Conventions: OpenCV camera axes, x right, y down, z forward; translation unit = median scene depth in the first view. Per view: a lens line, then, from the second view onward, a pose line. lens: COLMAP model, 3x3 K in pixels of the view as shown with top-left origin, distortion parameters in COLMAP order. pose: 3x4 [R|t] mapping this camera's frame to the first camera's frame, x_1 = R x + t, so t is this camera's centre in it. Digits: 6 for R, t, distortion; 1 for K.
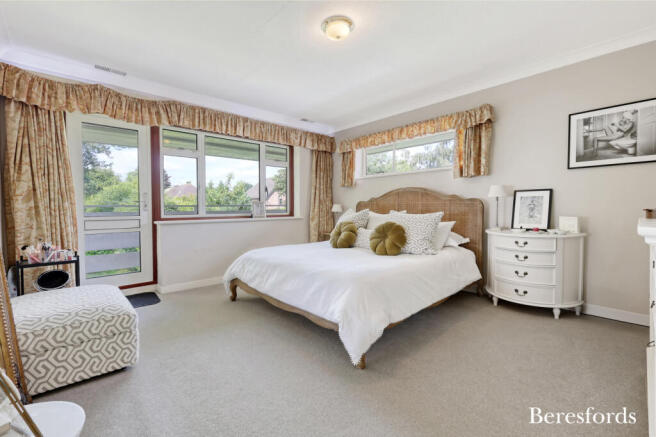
lens RADIAL K [[294.0, 0, 328.2], [0, 294.0, 217.2], [0, 0, 1]] dist [-0.000340, -0.000213]
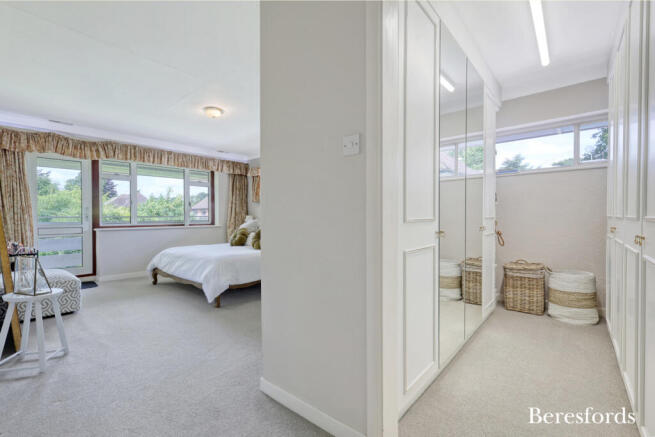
lens RADIAL K [[293.6, 0, 328.8], [0, 293.6, 221.7], [0, 0, 1]] dist [-0.000340, -0.000213]
pose [[0.991218, -0.002631, 0.132214, 0.307536], [0.005105, 0.999818, -0.018376, 0.012580], [-0.132142, 0.018889, 0.991051, -0.492201]]
